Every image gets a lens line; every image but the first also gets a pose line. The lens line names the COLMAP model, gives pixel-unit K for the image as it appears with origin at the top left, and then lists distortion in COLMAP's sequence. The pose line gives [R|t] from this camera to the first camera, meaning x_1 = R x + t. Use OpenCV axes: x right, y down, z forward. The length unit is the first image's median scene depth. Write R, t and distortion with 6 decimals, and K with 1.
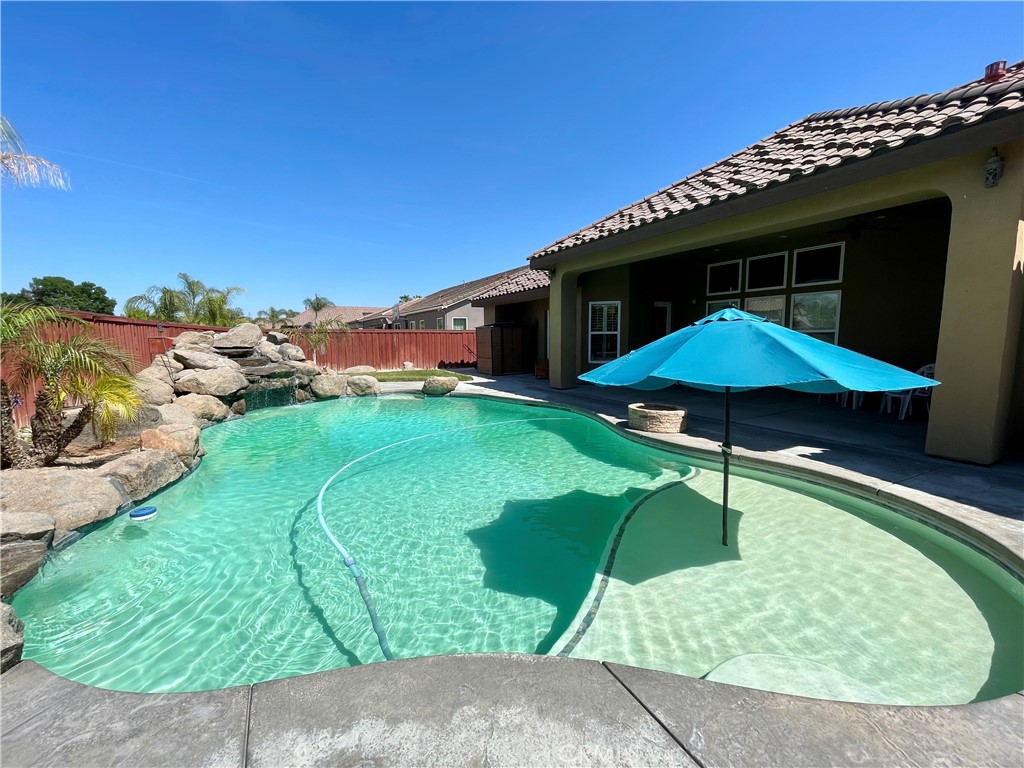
lens RADIAL K [[419.2, 0, 512.1], [0, 419.2, 380.7], [0, 0, 1]] dist [-0.005989, 0.002401]
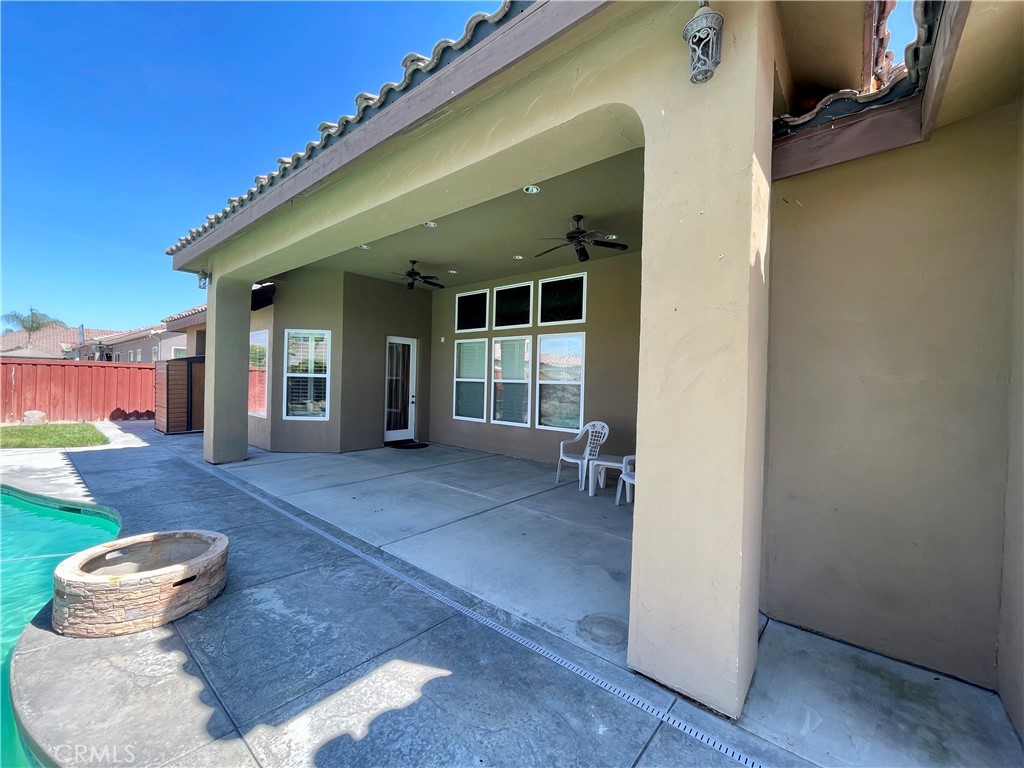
lens RADIAL K [[419.2, 0, 512.0], [0, 419.2, 385.5], [0, 0, 1]] dist [-0.005989, 0.002401]
pose [[0.935064, 0.027716, 0.353394, 0.298983], [0.003860, 0.996083, -0.088335, -0.037623], [-0.354458, 0.083963, 0.931295, 0.253346]]
